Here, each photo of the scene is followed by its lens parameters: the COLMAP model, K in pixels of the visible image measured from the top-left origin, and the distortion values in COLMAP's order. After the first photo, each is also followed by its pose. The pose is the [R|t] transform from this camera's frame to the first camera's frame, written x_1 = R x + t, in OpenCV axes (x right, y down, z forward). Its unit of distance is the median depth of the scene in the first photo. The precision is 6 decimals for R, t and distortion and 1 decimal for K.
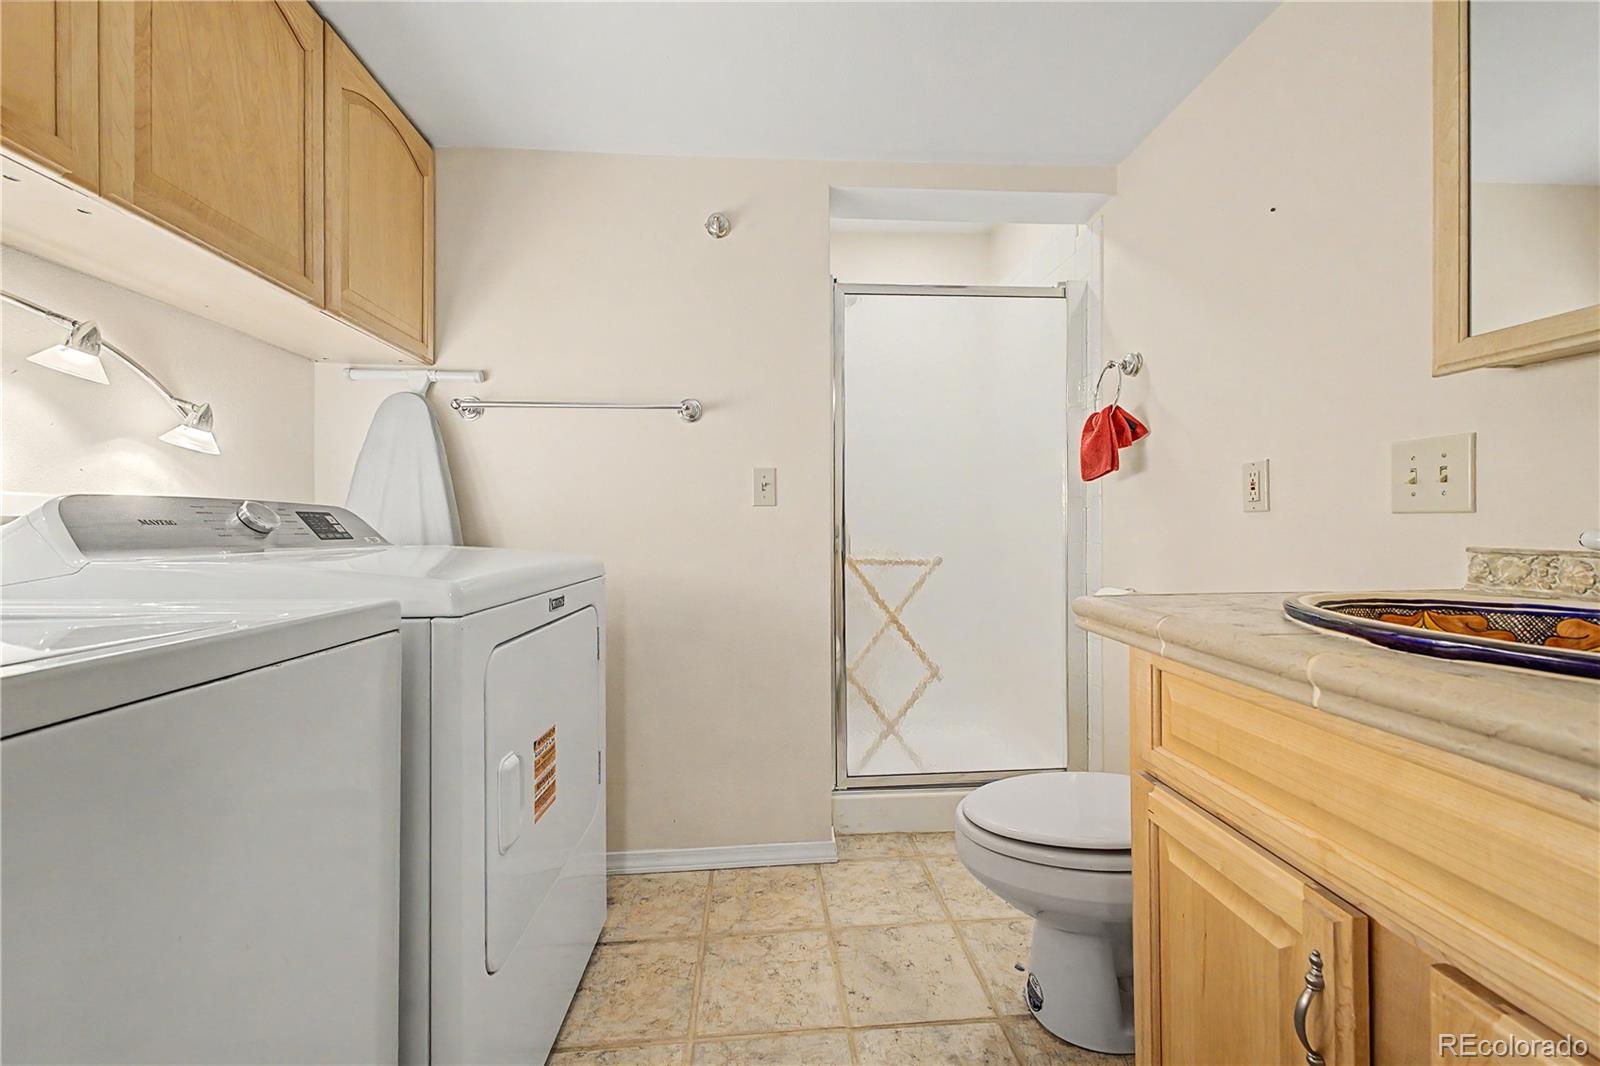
lens RADIAL K [[631.8, 0, 799.1], [0, 631.8, 524.6], [0, 0, 1]] dist [0.019635, -0.005777]
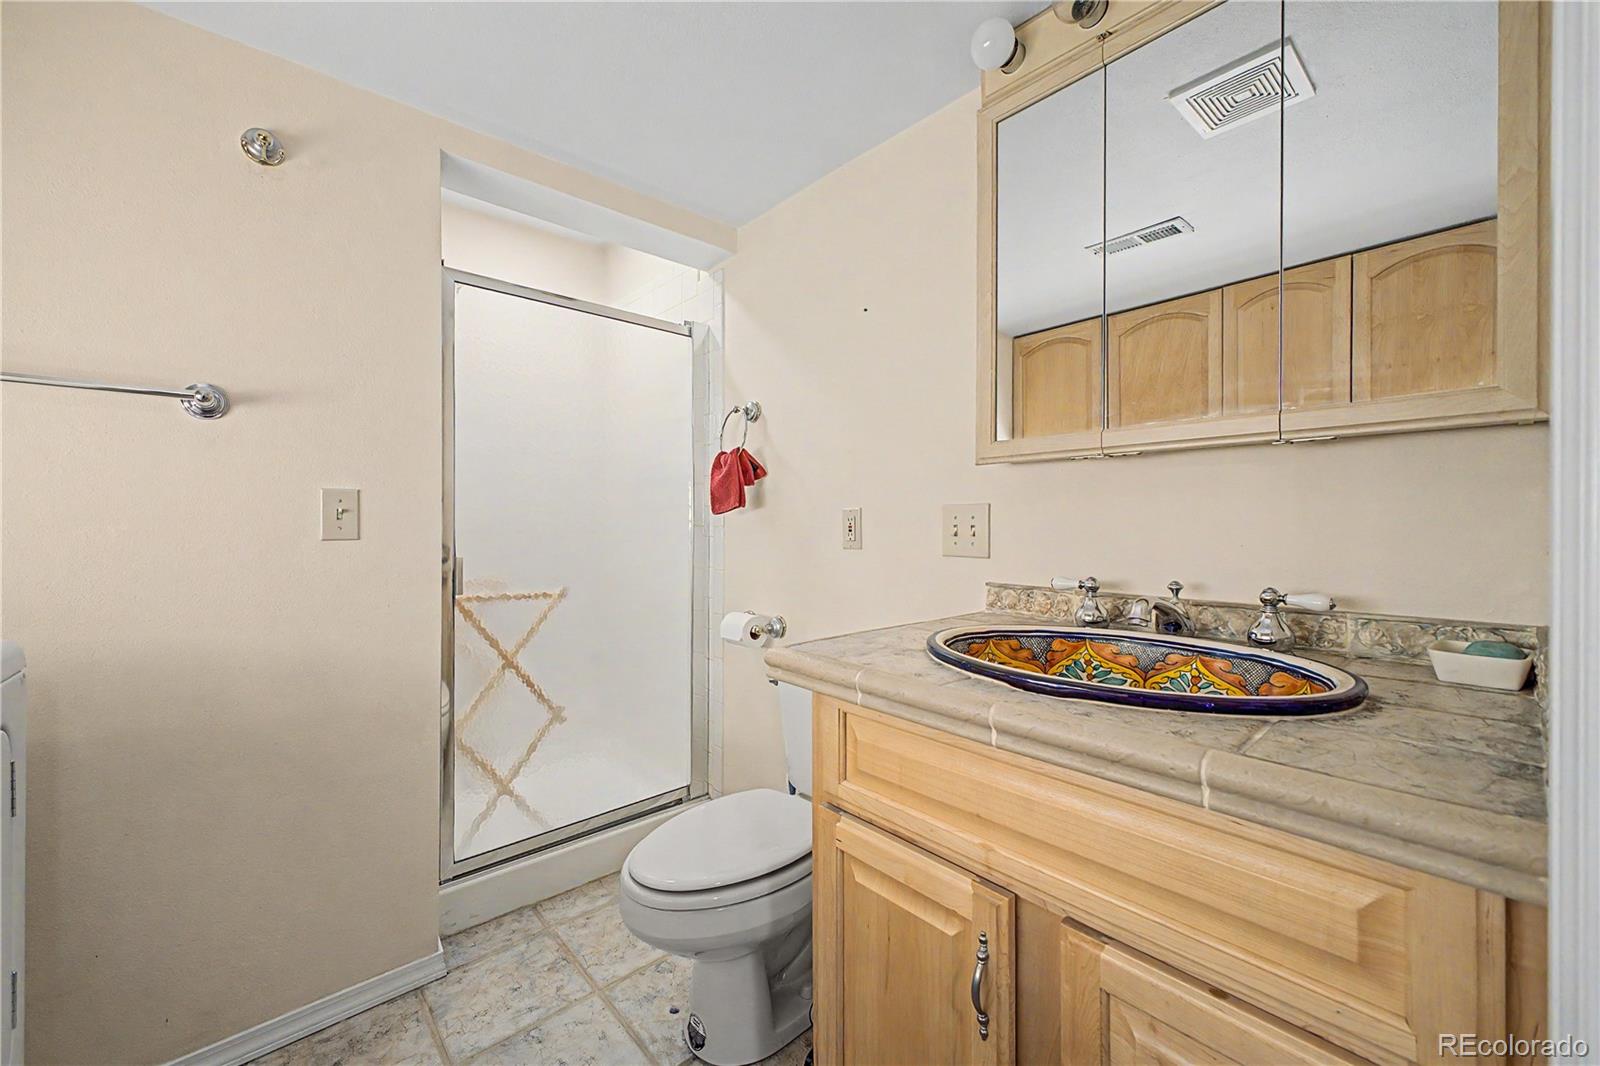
lens RADIAL K [[631.8, 0, 799.1], [0, 631.8, 524.6], [0, 0, 1]] dist [0.019635, -0.005777]
pose [[0.792099, 0.005263, 0.610370, -0.116815], [-0.002479, 0.999982, -0.005406, -0.062173], [-0.610387, 0.002768, 0.792098, 0.092009]]
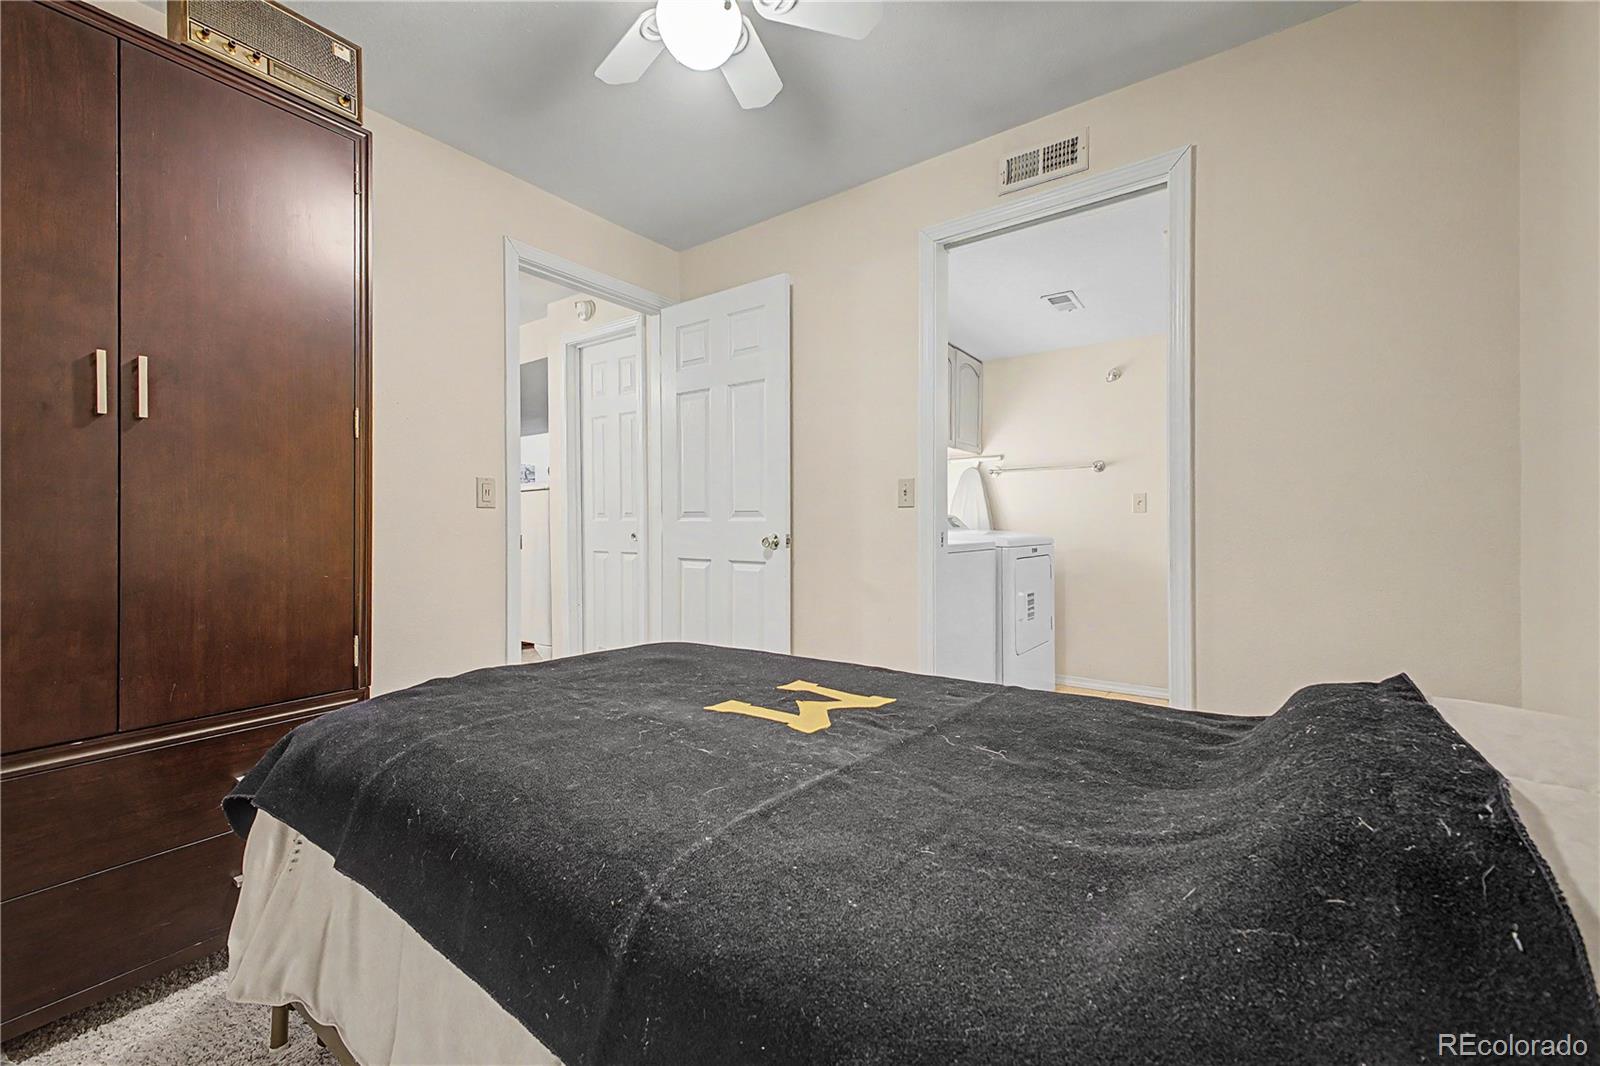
lens RADIAL K [[619.5, 0, 802.5], [0, 619.5, 522.1], [0, 0, 1]] dist [0.020204, -0.010121]
pose [[0.761635, 0.003109, -0.647998, 0.538412], [-0.002246, 0.999995, 0.002158, -0.004904], [0.648002, -0.000189, 0.761639, -1.537570]]
